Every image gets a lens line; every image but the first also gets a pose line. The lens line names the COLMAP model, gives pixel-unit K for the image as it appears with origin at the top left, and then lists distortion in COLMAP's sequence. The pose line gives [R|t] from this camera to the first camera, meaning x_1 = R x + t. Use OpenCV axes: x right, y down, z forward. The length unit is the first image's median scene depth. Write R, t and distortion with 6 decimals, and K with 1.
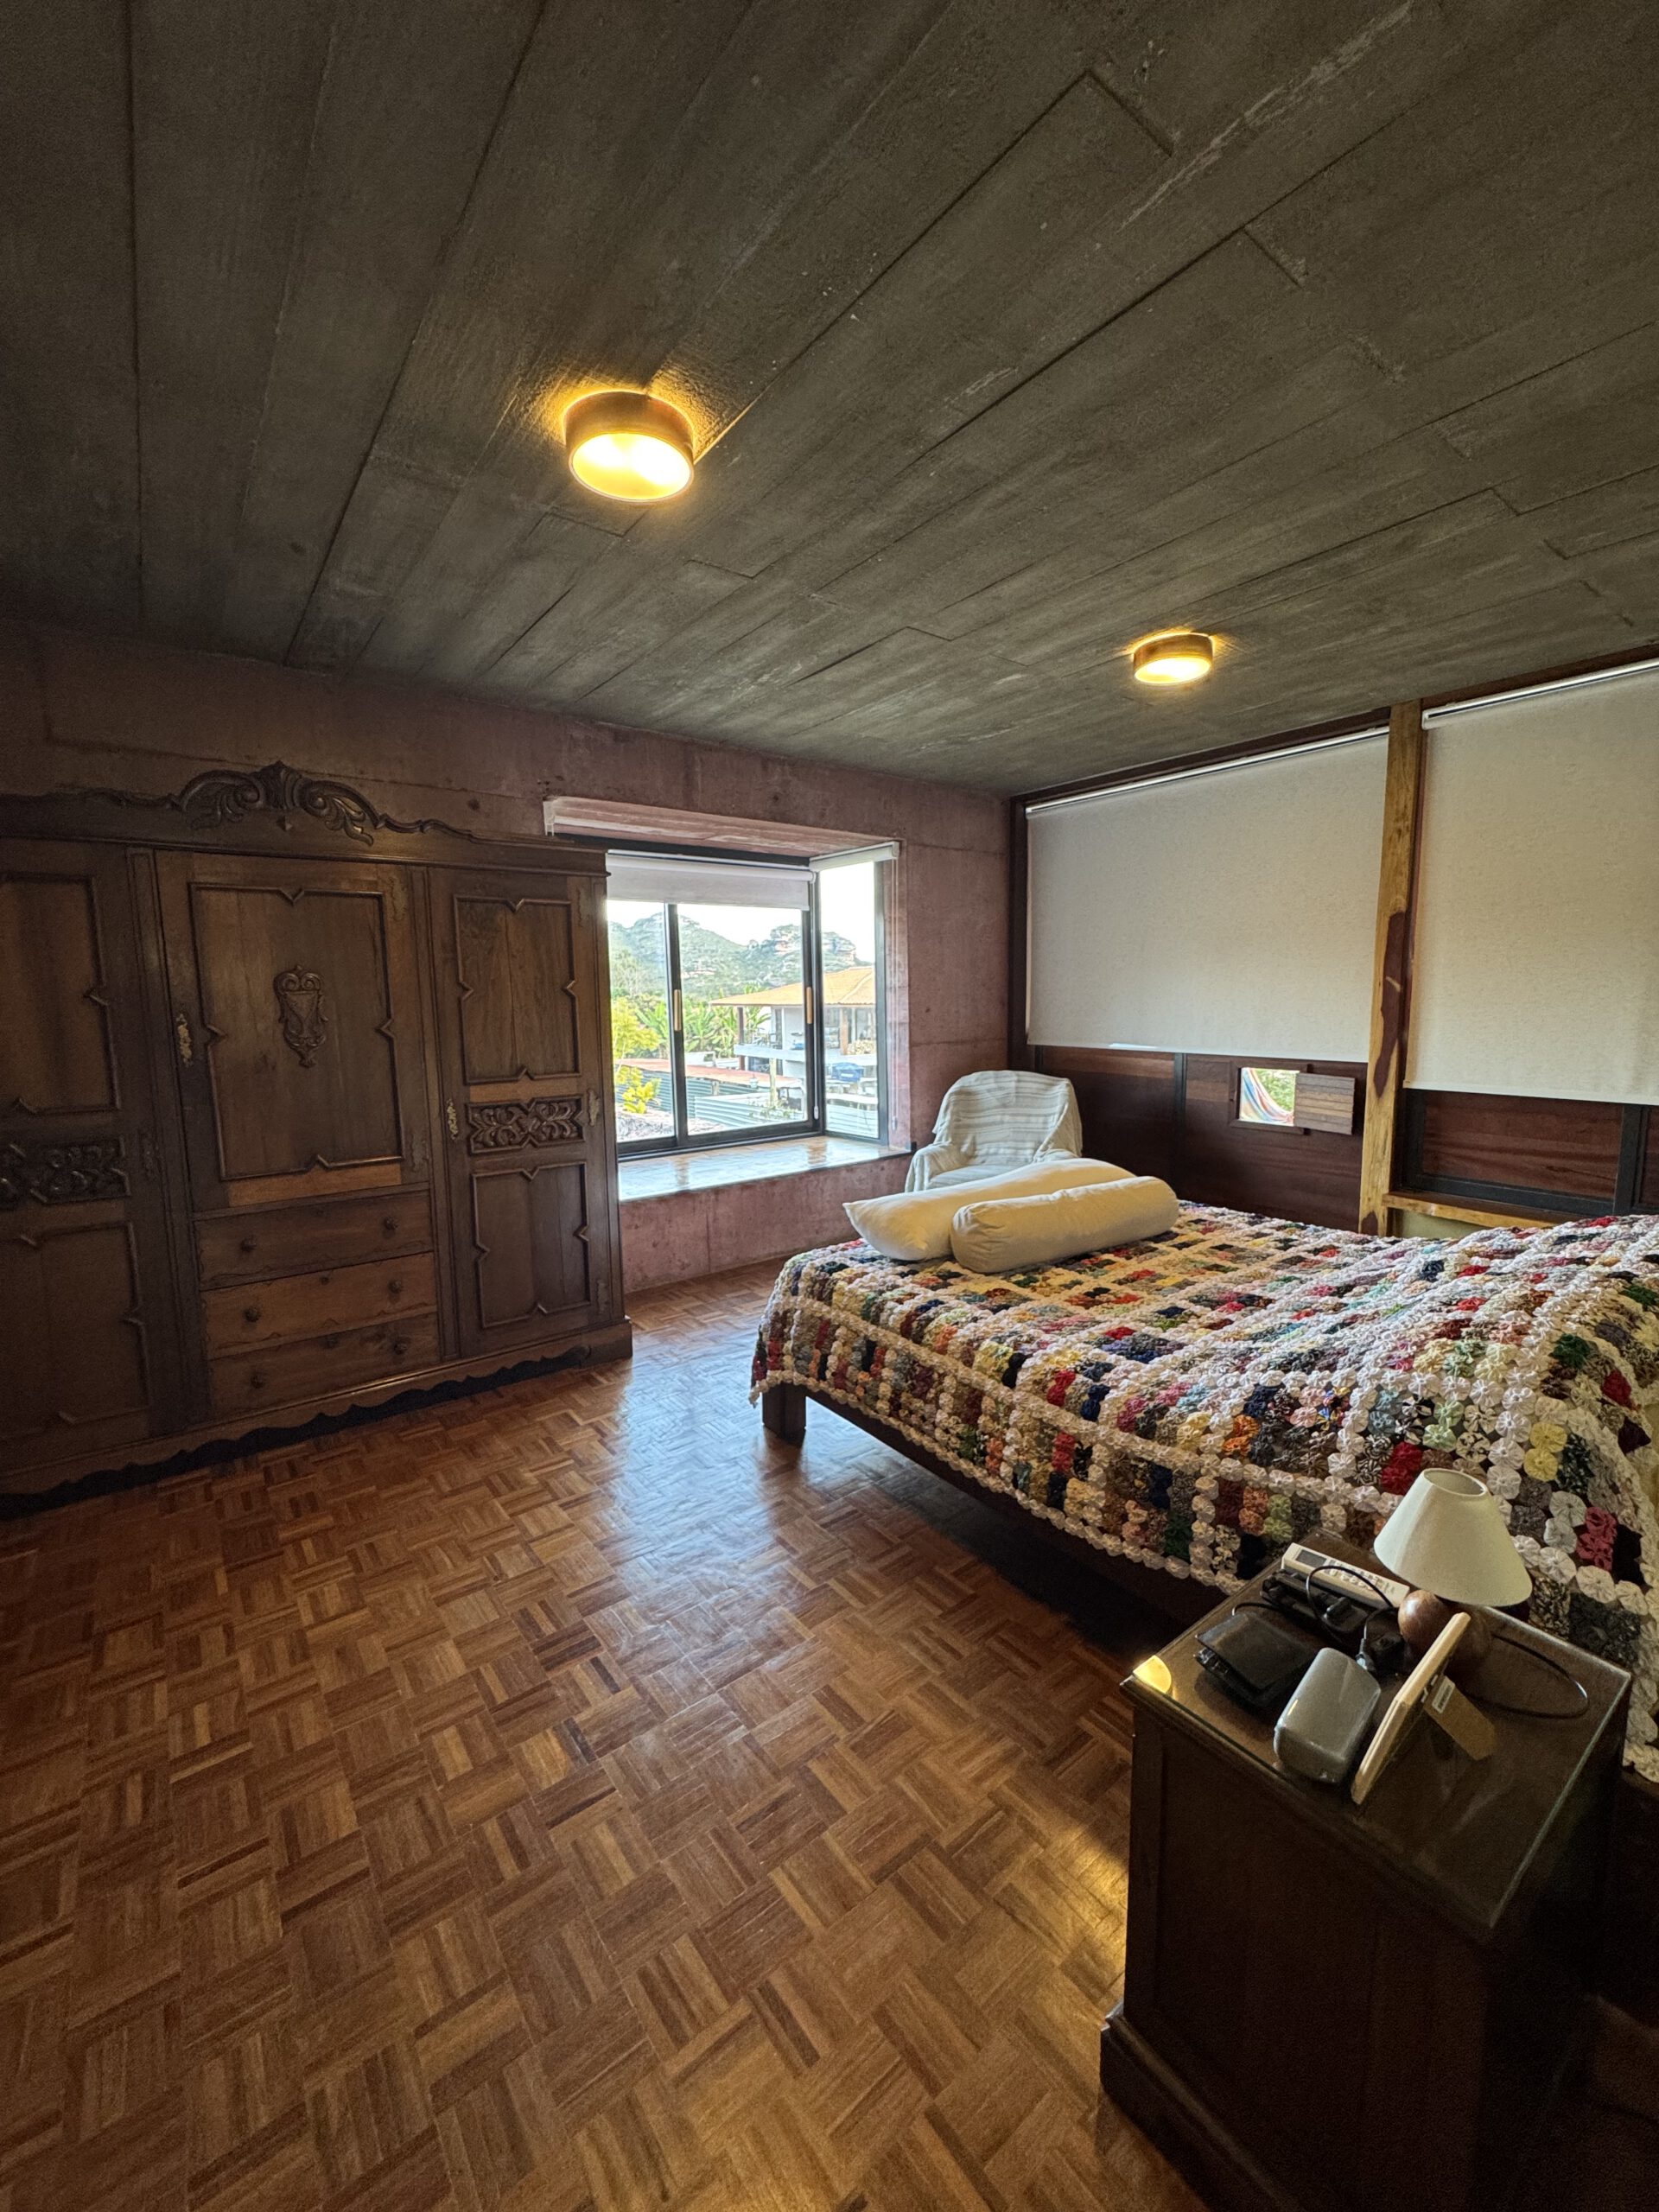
lens RADIAL K [[885.6, 0, 831.5], [0, 885.6, 1104.3], [0, 0, 1]] dist [-0.003472, 0.000469]
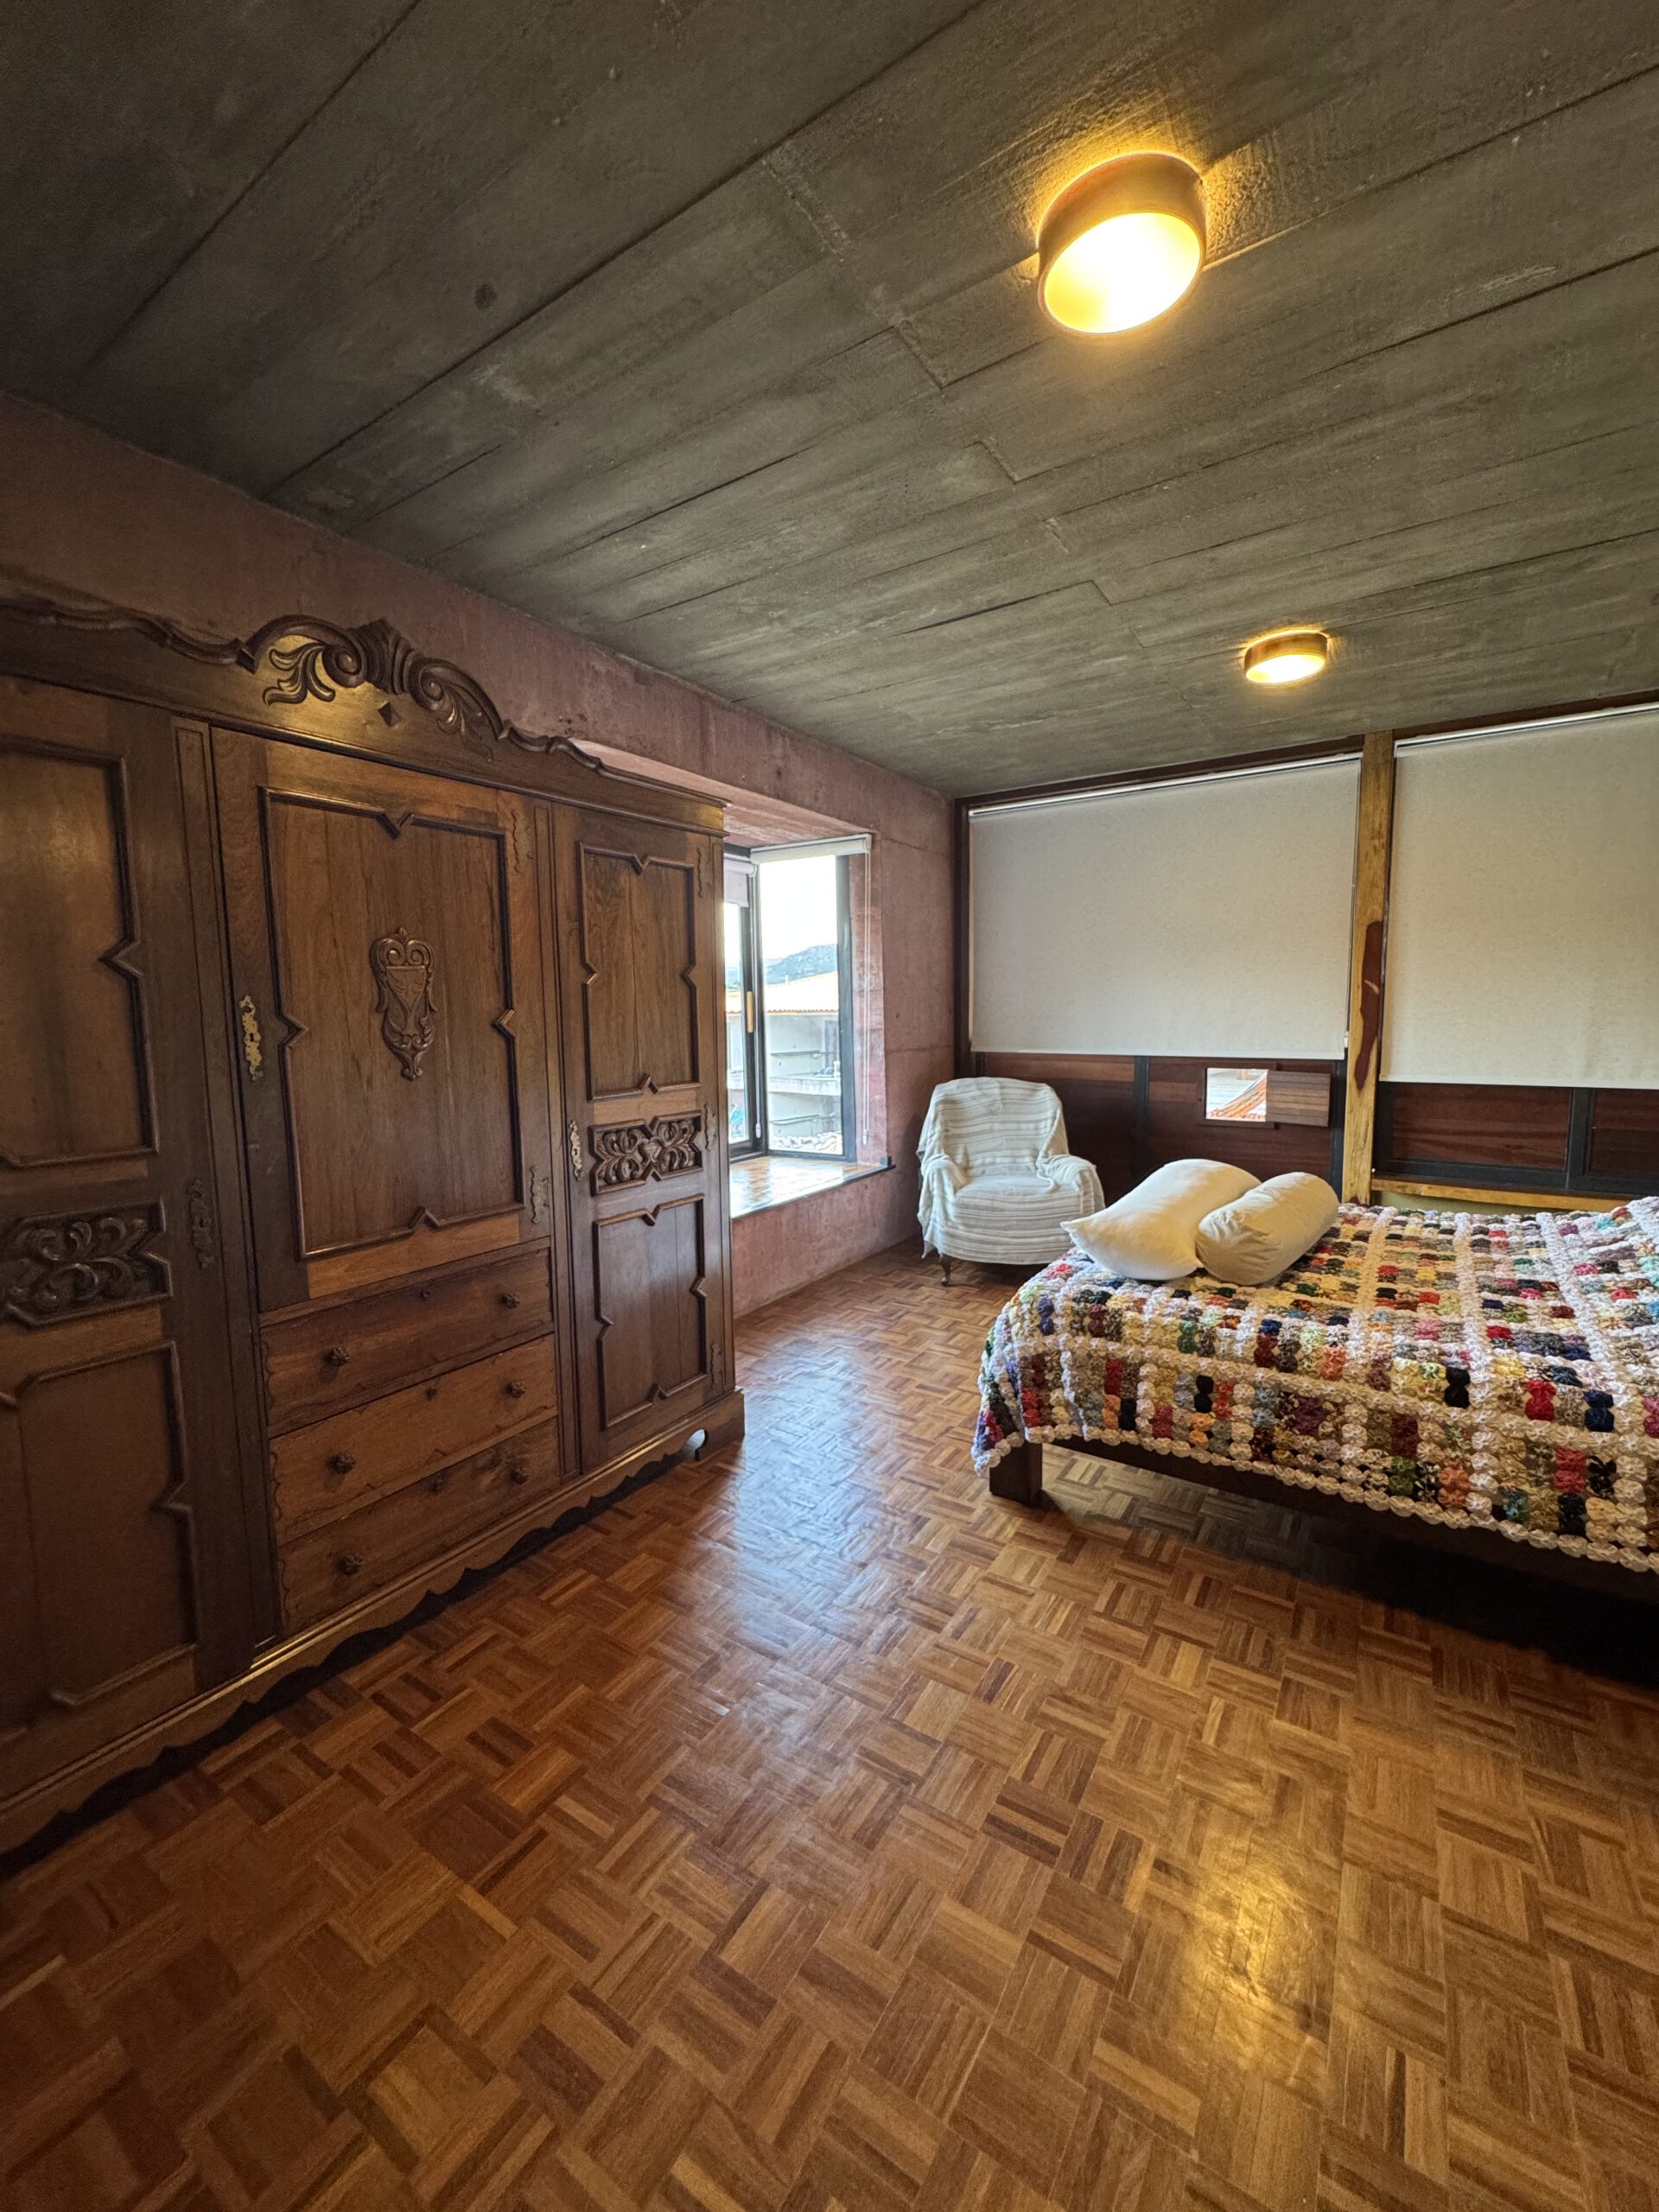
lens RADIAL K [[885.6, 0, 831.5], [0, 885.6, 1104.3], [0, 0, 1]] dist [-0.003472, 0.000469]
pose [[0.945622, -0.032820, 0.323608, -0.487947], [0.040323, 0.999050, -0.016507, 0.001036], [-0.322759, 0.028659, 0.946047, 0.249492]]
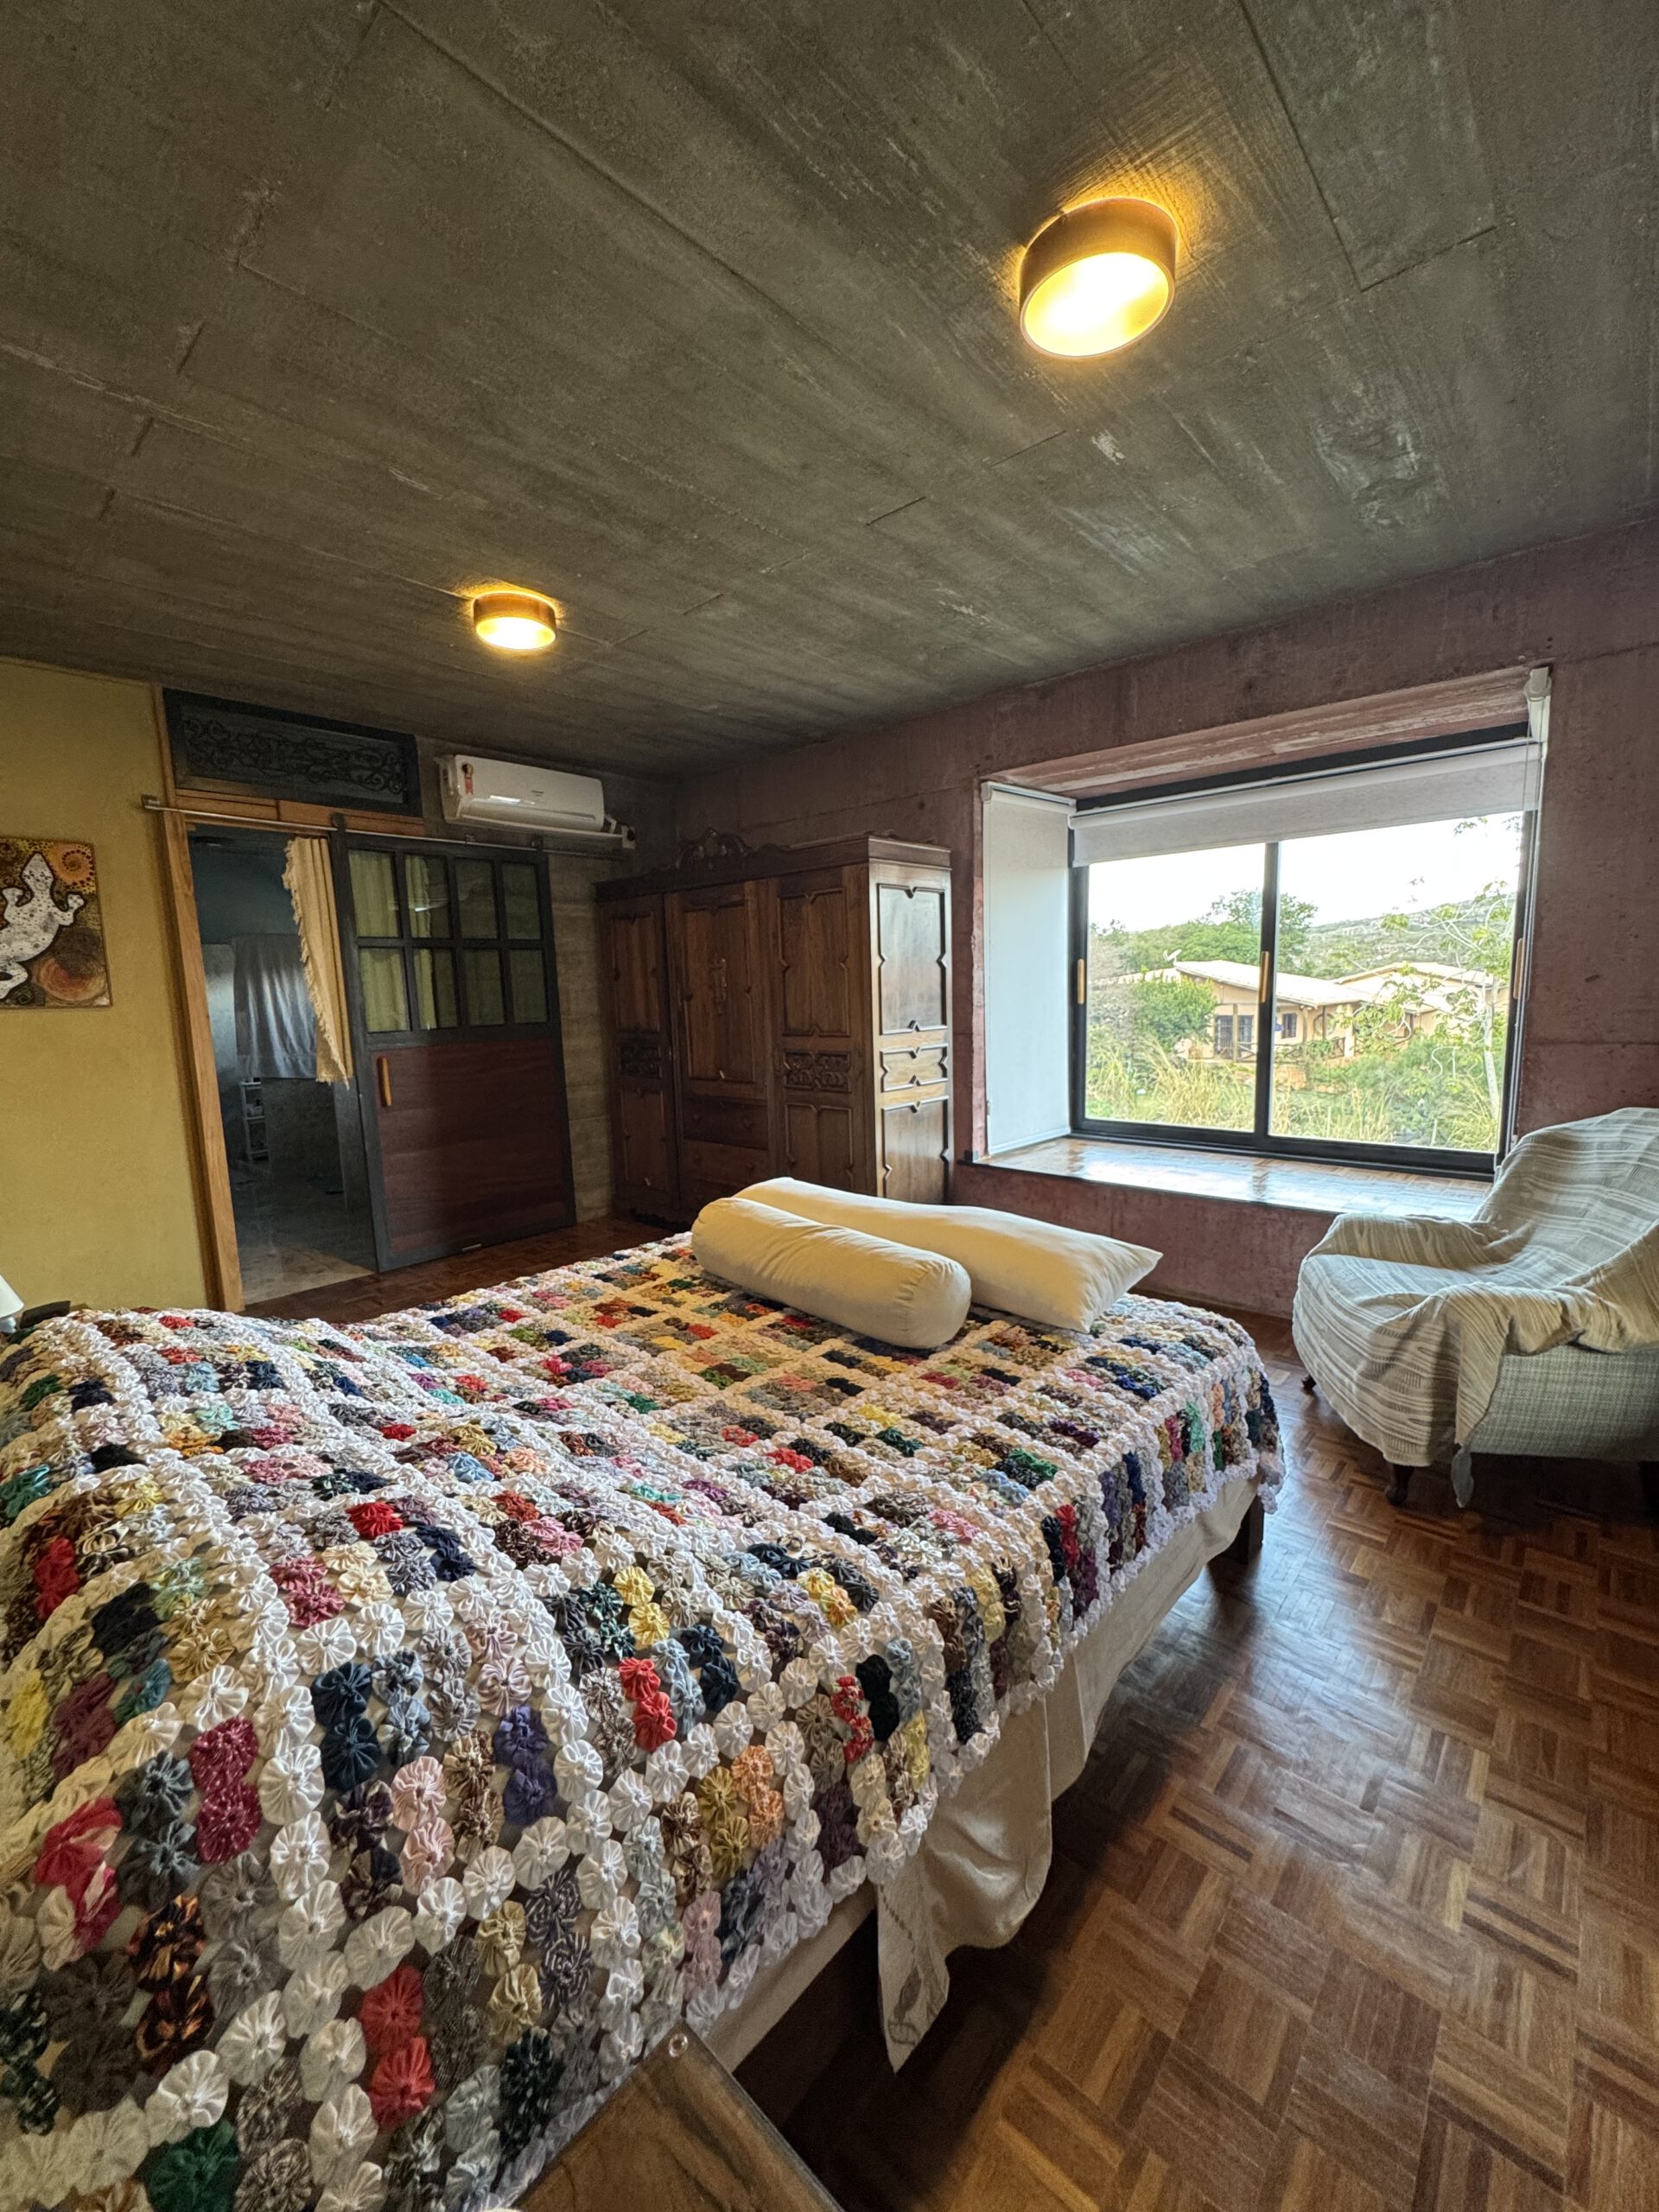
lens RADIAL K [[885.6, 0, 831.5], [0, 885.6, 1104.3], [0, 0, 1]] dist [-0.003472, 0.000469]
pose [[0.180627, 0.141385, -0.973337, 0.997479], [-0.096887, 0.987359, 0.125442, -0.100990], [0.978768, 0.071645, 0.192042, 0.865450]]
